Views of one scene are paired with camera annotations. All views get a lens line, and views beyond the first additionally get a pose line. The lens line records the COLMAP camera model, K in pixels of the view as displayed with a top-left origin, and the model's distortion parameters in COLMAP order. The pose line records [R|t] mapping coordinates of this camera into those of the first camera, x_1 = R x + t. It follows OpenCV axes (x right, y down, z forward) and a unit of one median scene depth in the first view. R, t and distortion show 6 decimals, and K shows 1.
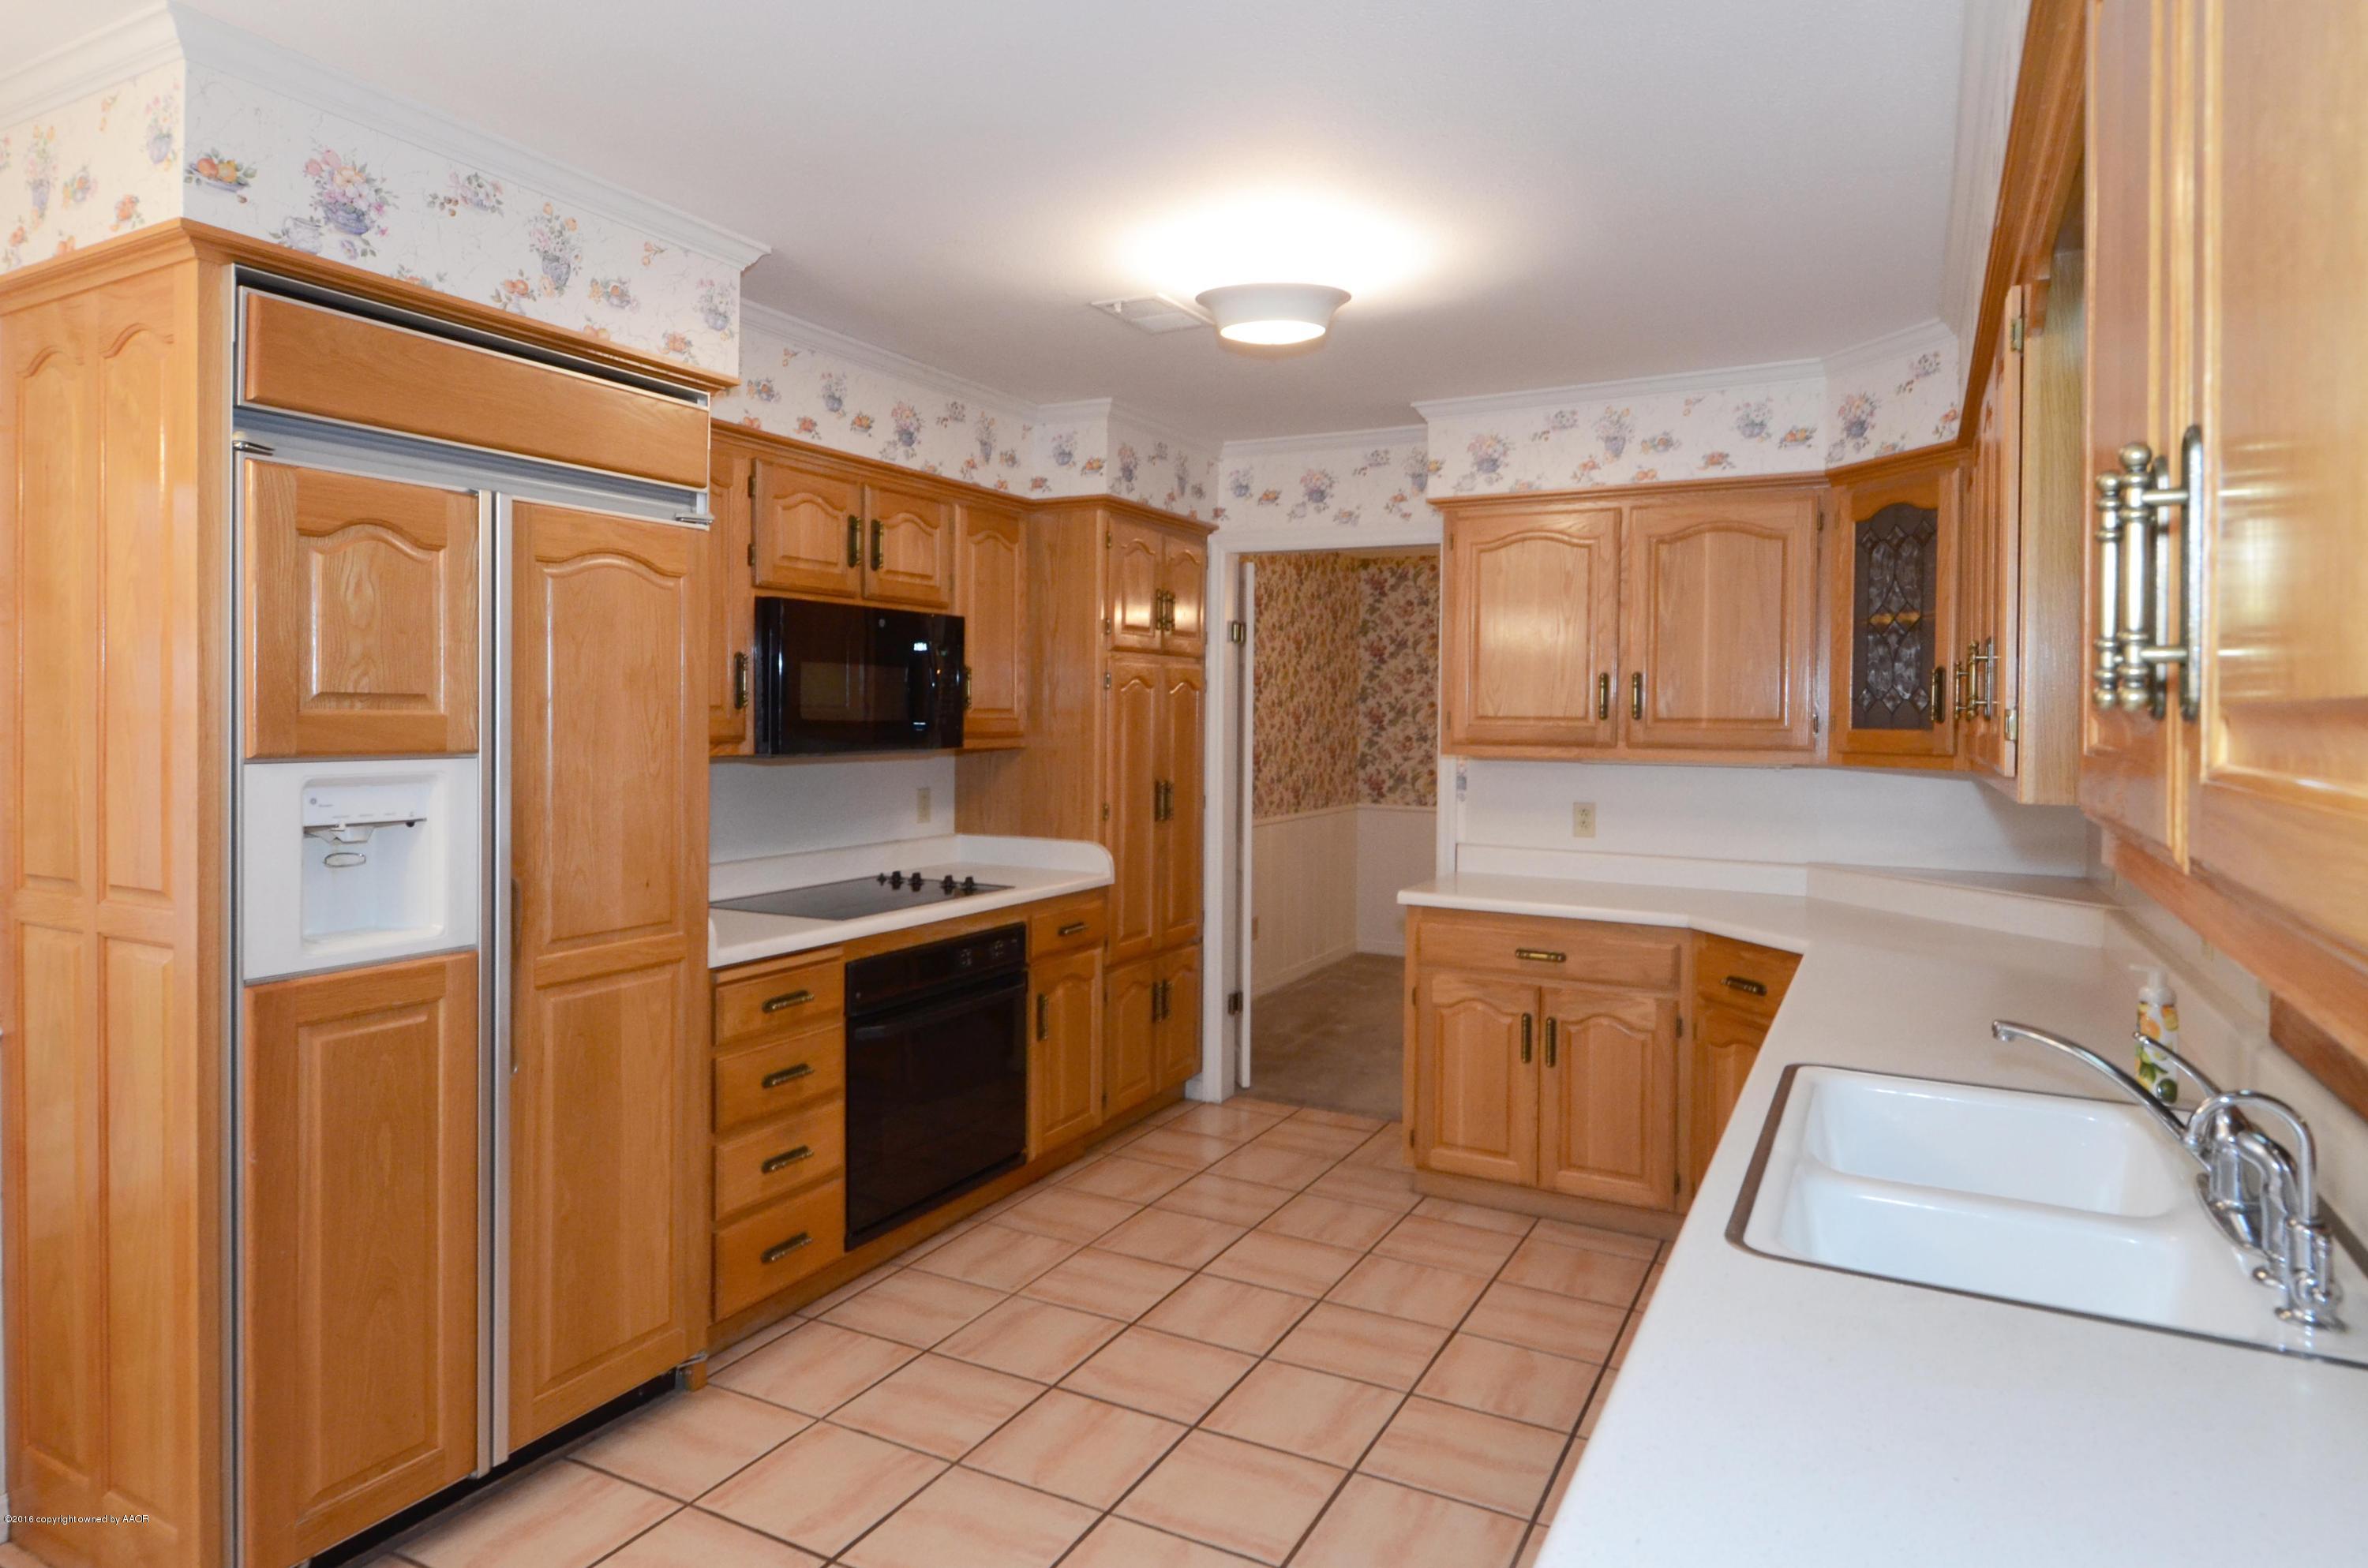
lens RADIAL K [[1291.1, 0, 1244.1], [0, 1291.1, 735.8], [0, 0, 1]] dist [0.000665, -0.015804]
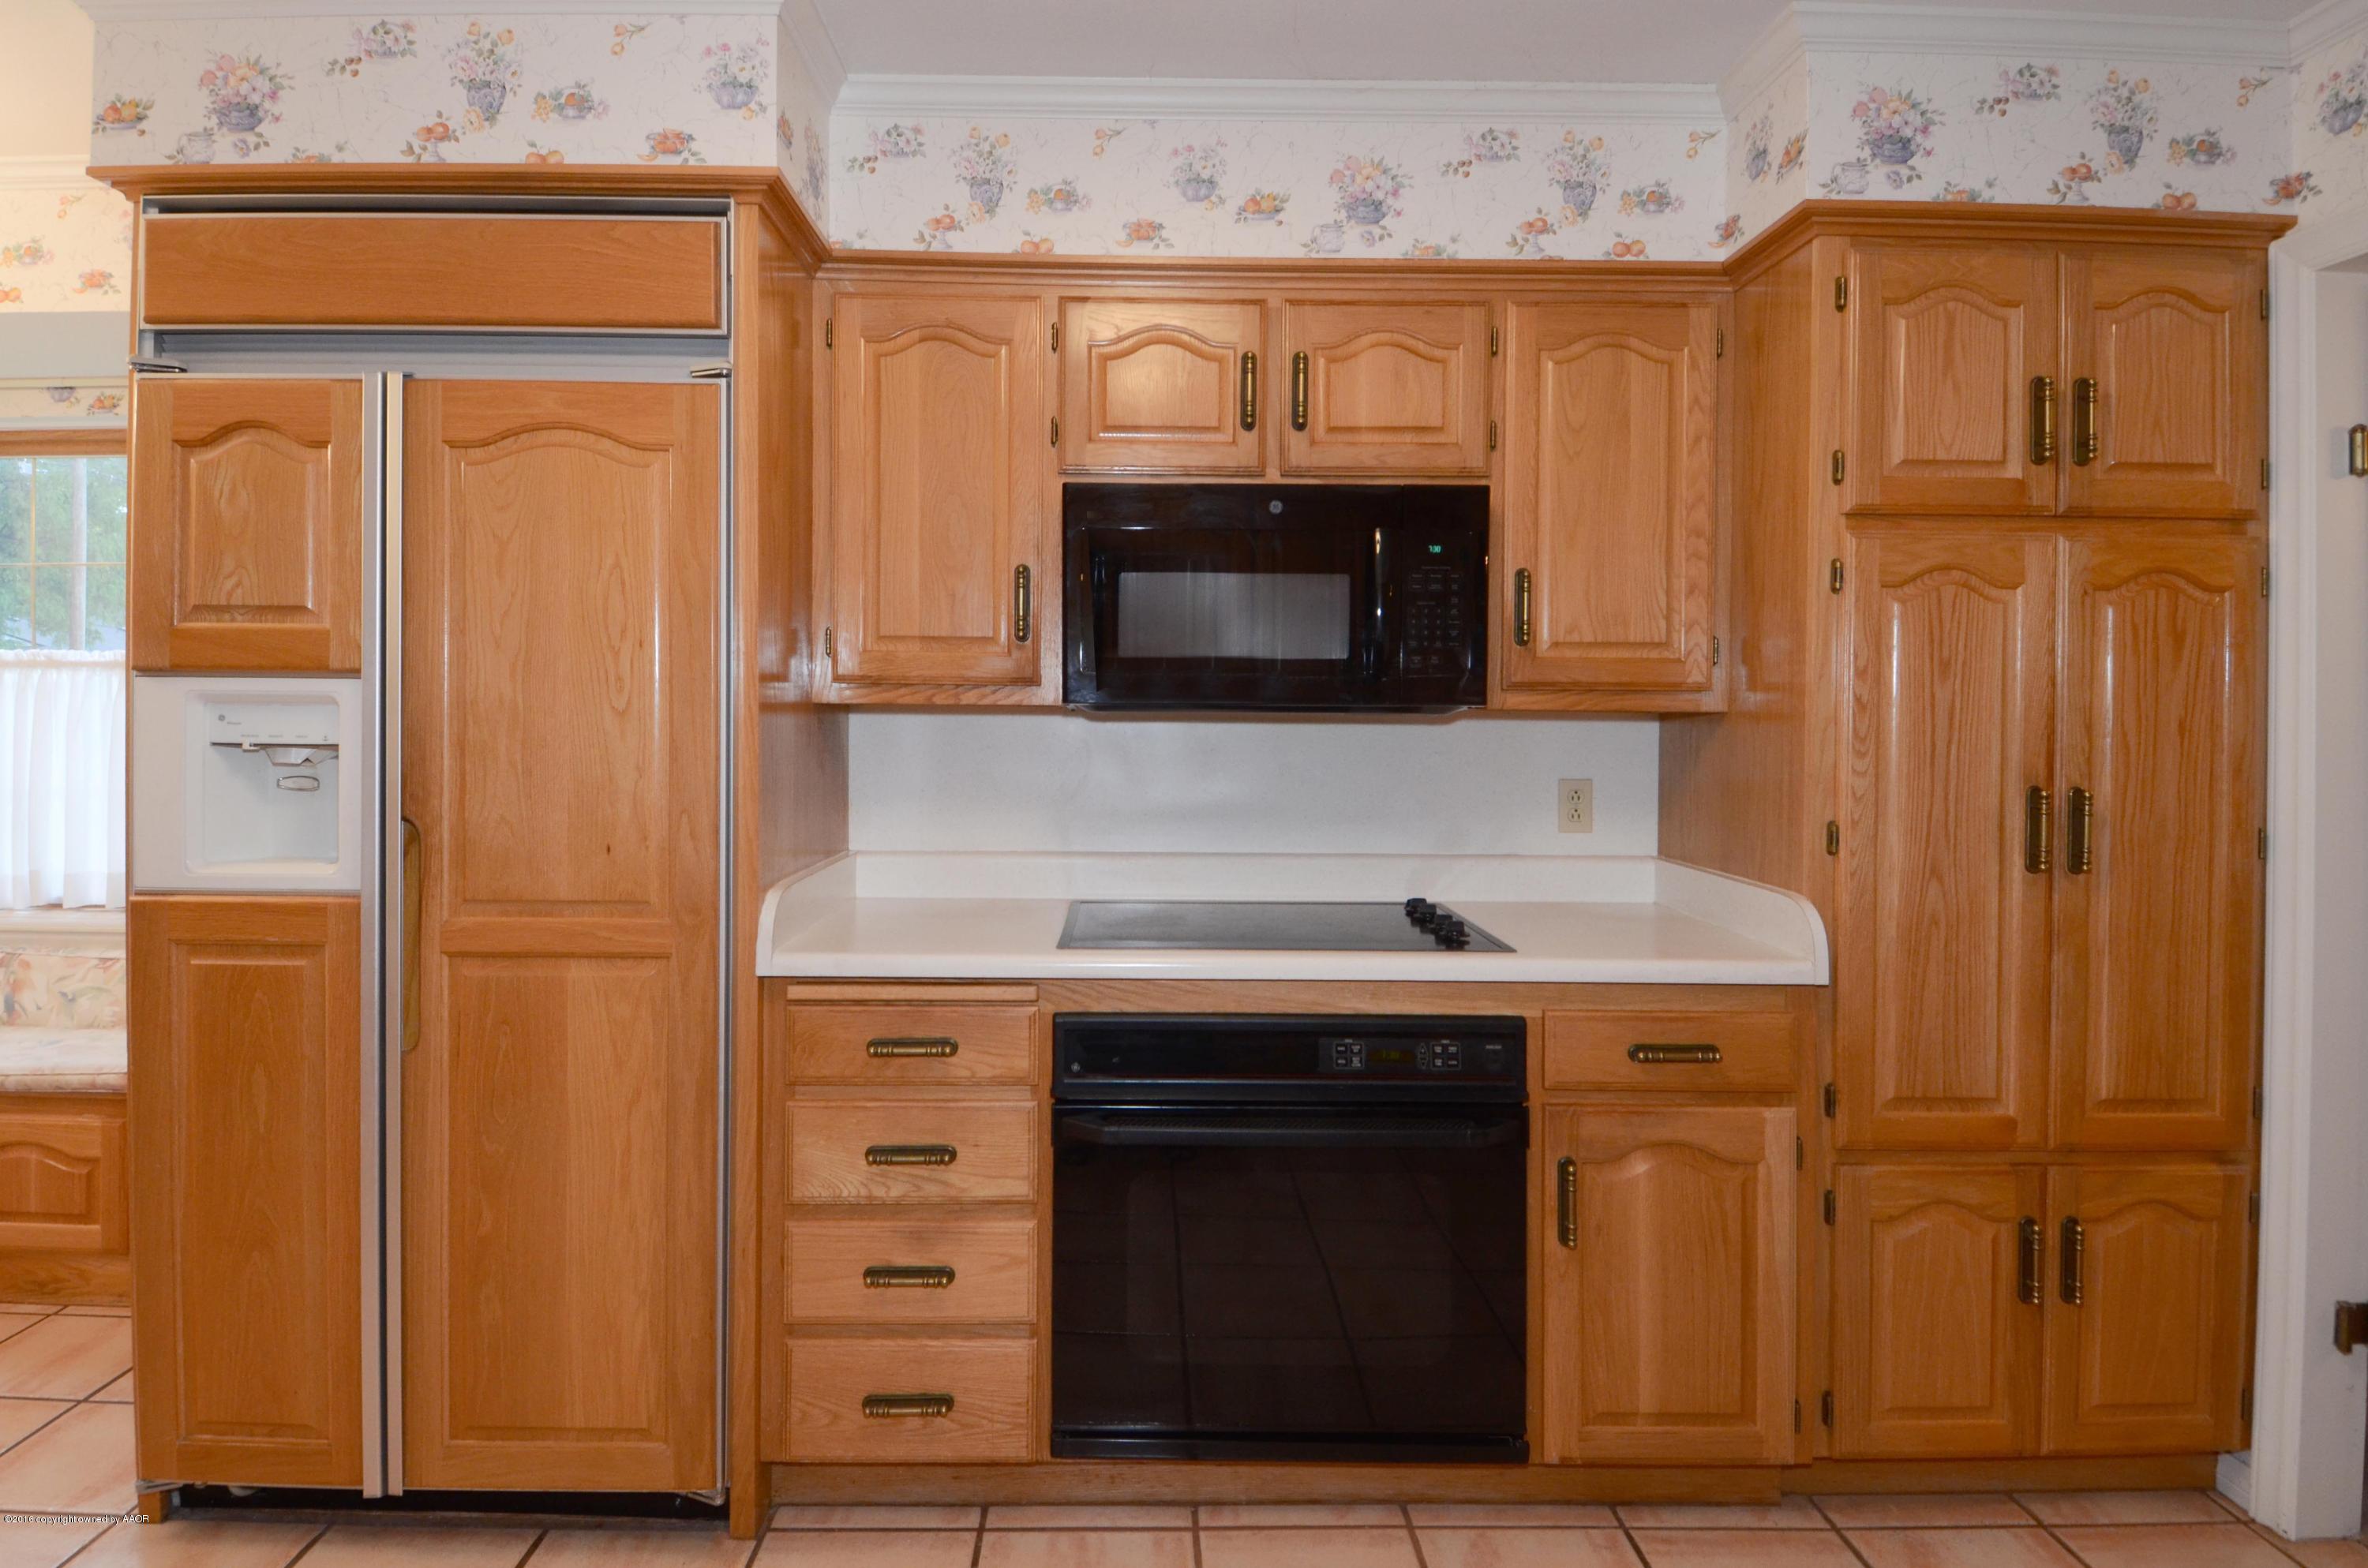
lens RADIAL K [[1291.1, 0, 1220.0], [0, 1291.1, 754.5], [0, 0, 1]] dist [0.000665, -0.015804]
pose [[0.457003, 0.001799, -0.889463, 0.335810], [-0.015400, 0.999864, -0.005890, 0.048879], [0.889332, 0.016389, 0.456969, 0.825949]]
